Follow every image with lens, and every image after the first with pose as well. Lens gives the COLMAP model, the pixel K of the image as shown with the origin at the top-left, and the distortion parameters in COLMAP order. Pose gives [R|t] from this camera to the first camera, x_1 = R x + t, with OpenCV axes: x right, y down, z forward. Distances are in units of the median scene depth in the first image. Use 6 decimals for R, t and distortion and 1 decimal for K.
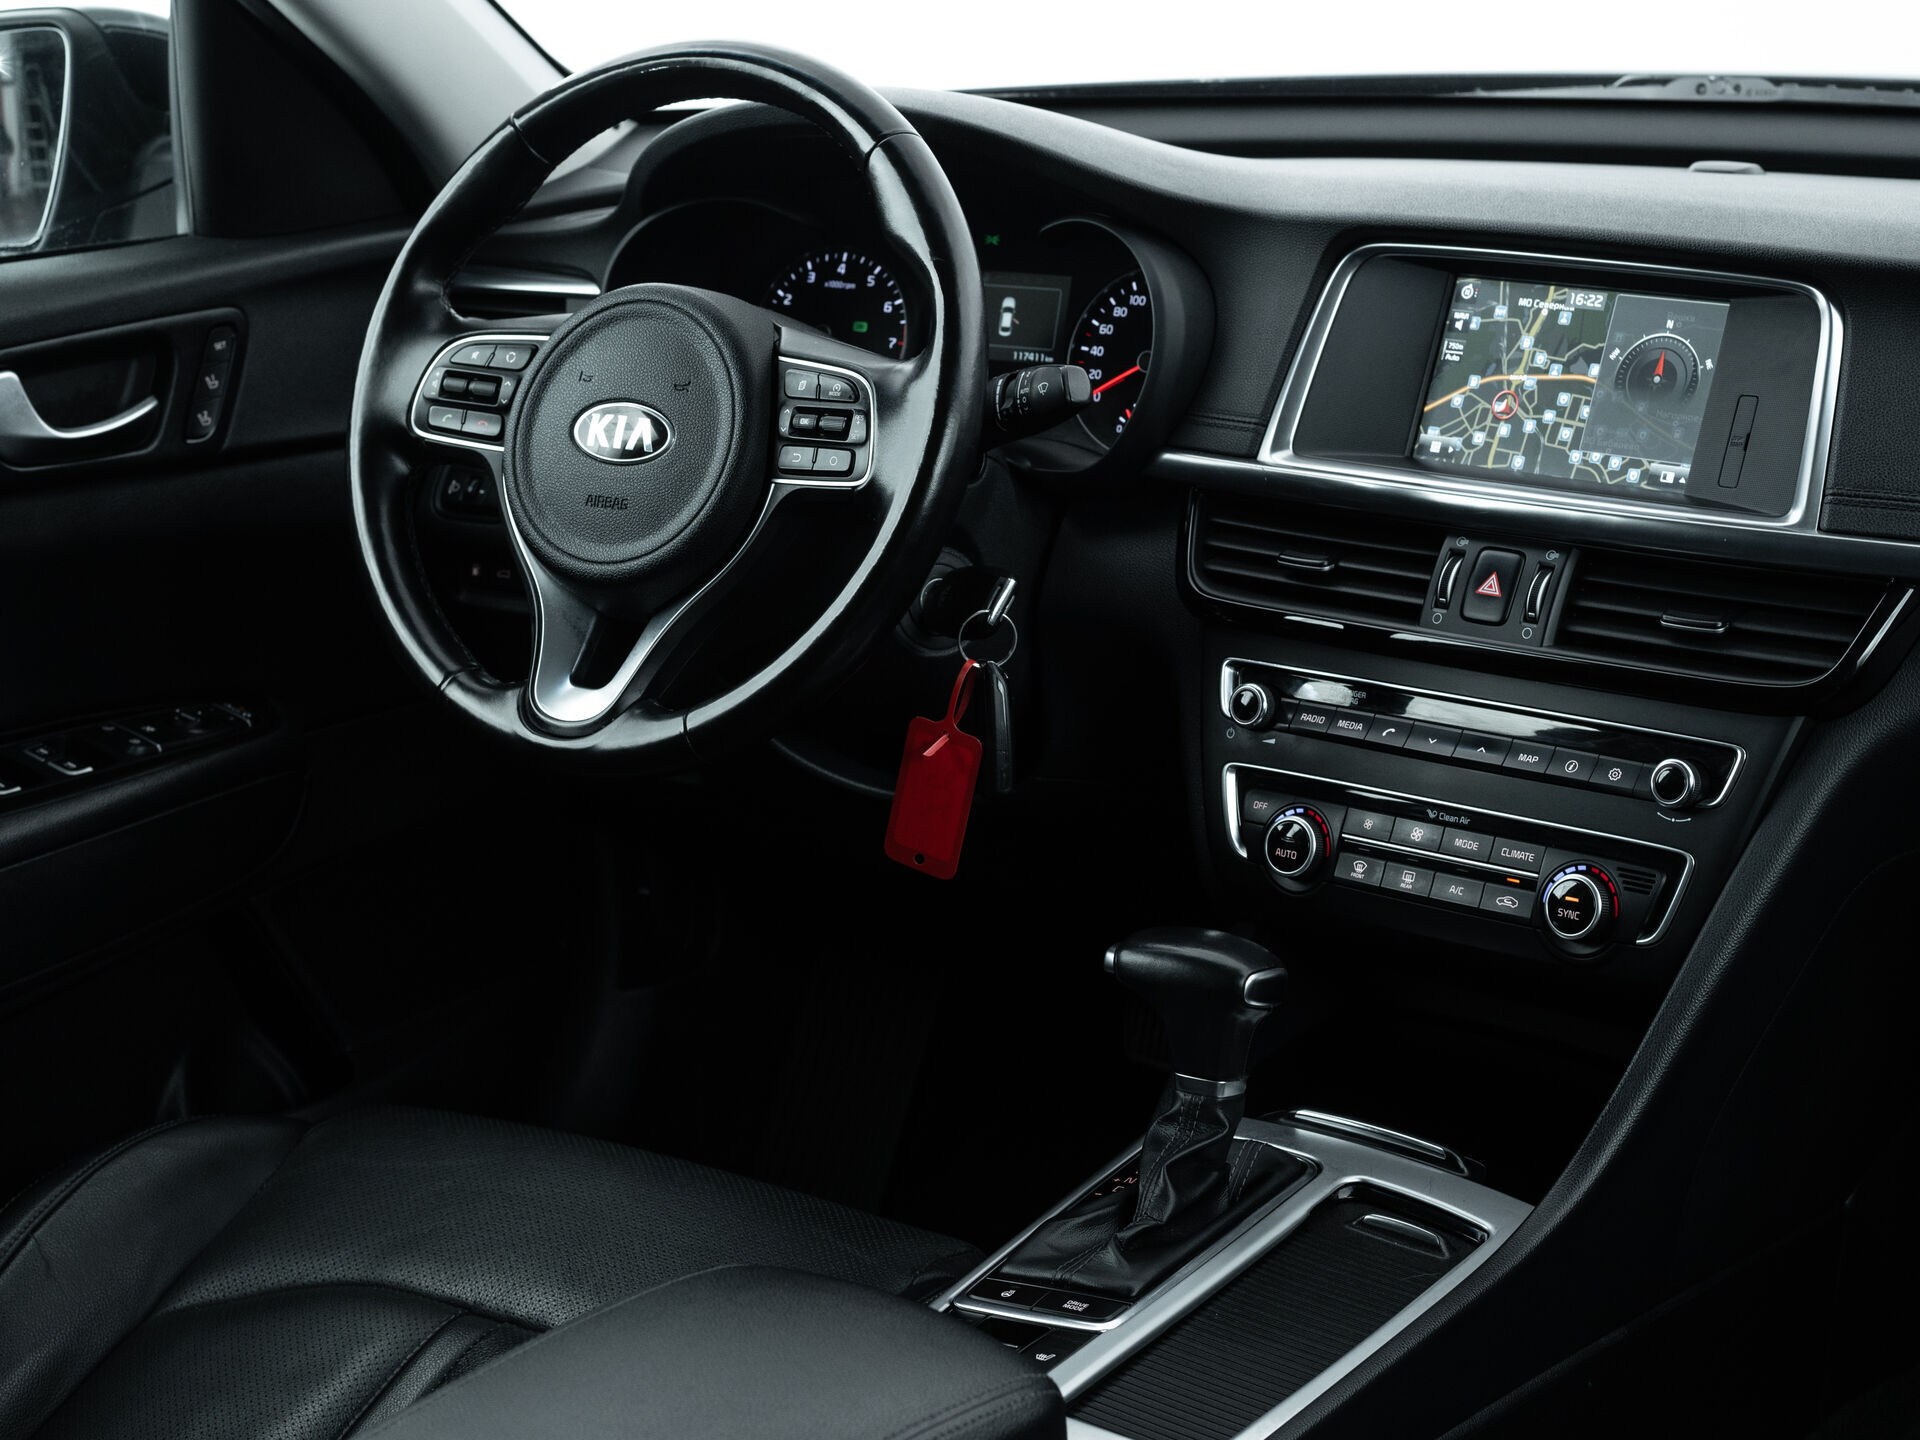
lens RADIAL K [[3541.5, 0, 952.6], [0, 3541.5, 776.2], [0, 0, 1]] dist [-0.107076, -0.074476]
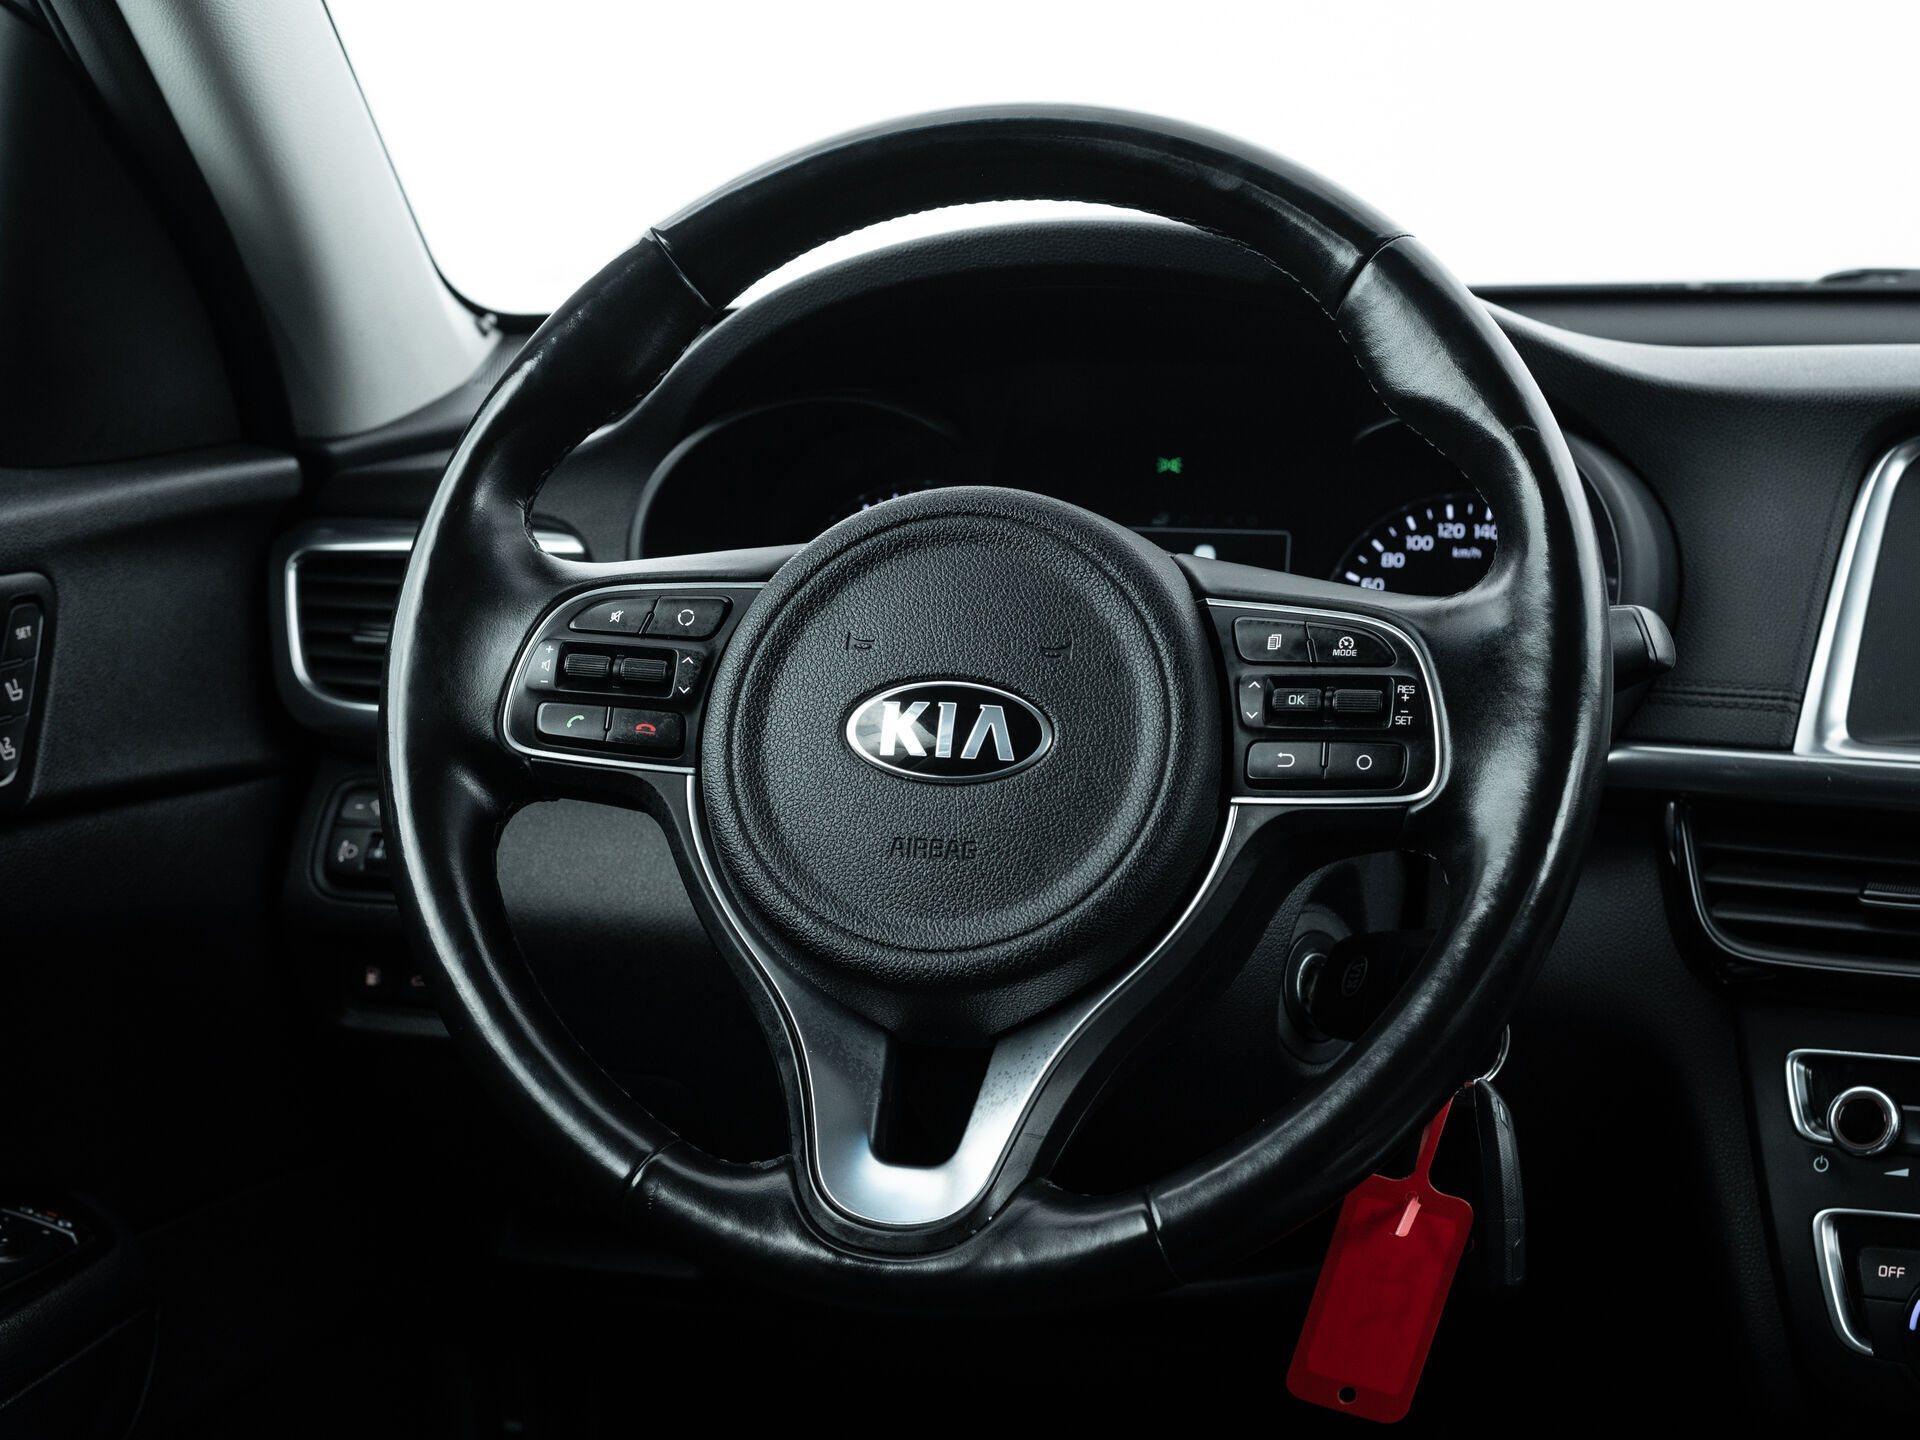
lens RADIAL K [[3208.0, 0, 960.0], [0, 3208.0, 720.0], [0, 0, 1]] dist [-0.139368, 0.130857]
pose [[0.954172, -0.025056, 0.298208, -0.254718], [0.062596, 0.991156, -0.117009, -0.035947], [-0.292639, 0.130314, 0.947302, 0.491474]]
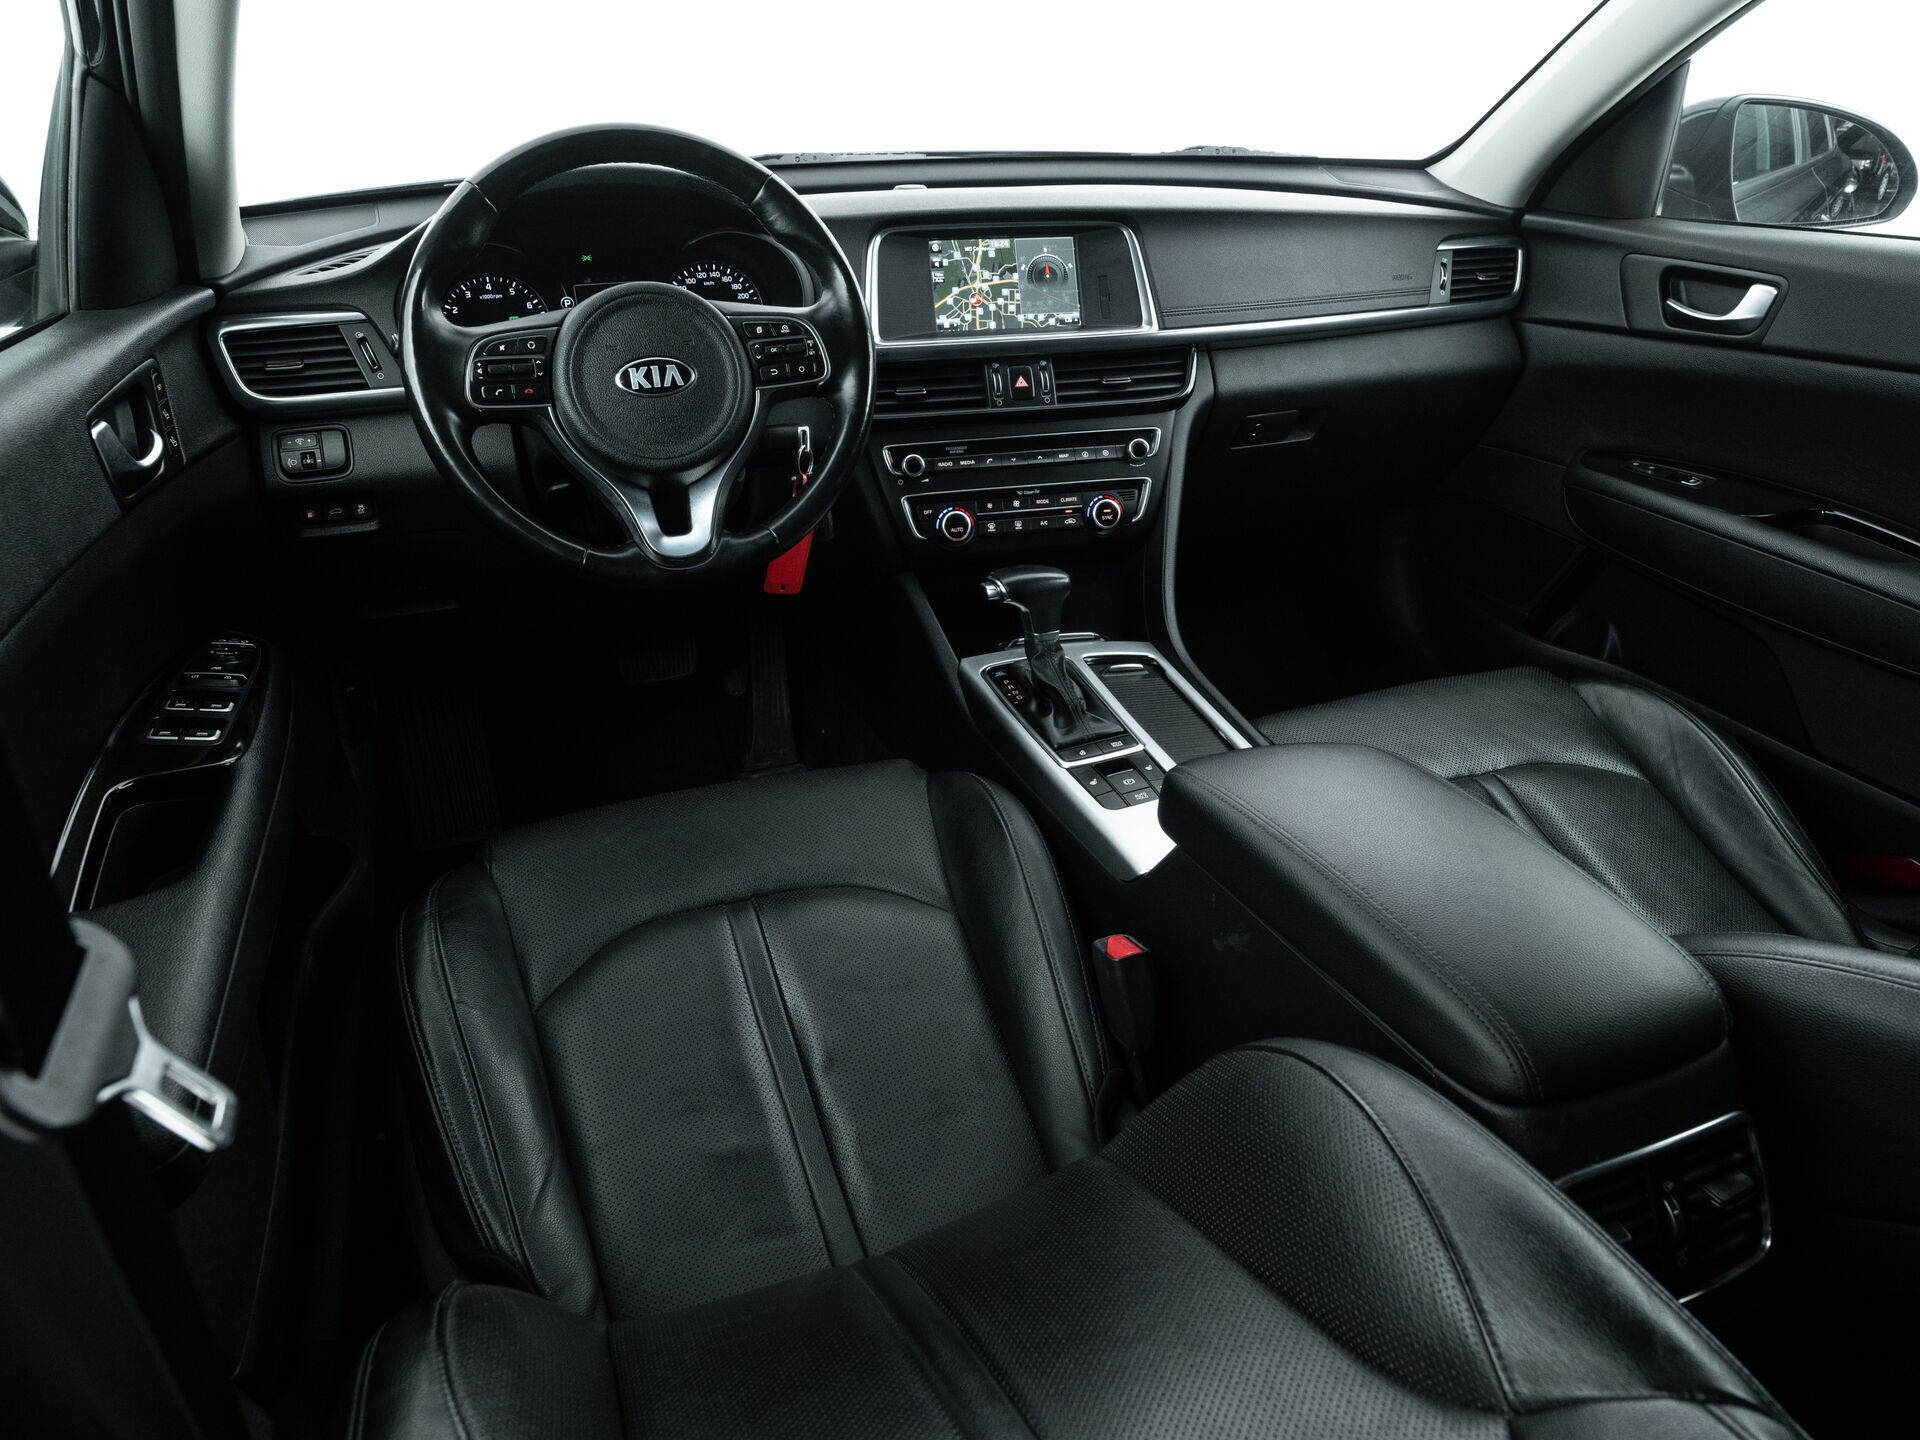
lens RADIAL K [[1281.7, 0, 960.0], [0, 1281.7, 720.0], [0, 0, 1]] dist [-0.026754, 0.000896]
pose [[0.590958, -0.348380, 0.727599, -0.500049], [0.213972, 0.937328, 0.275012, -0.081533], [-0.777808, -0.006835, 0.628465, 0.522420]]
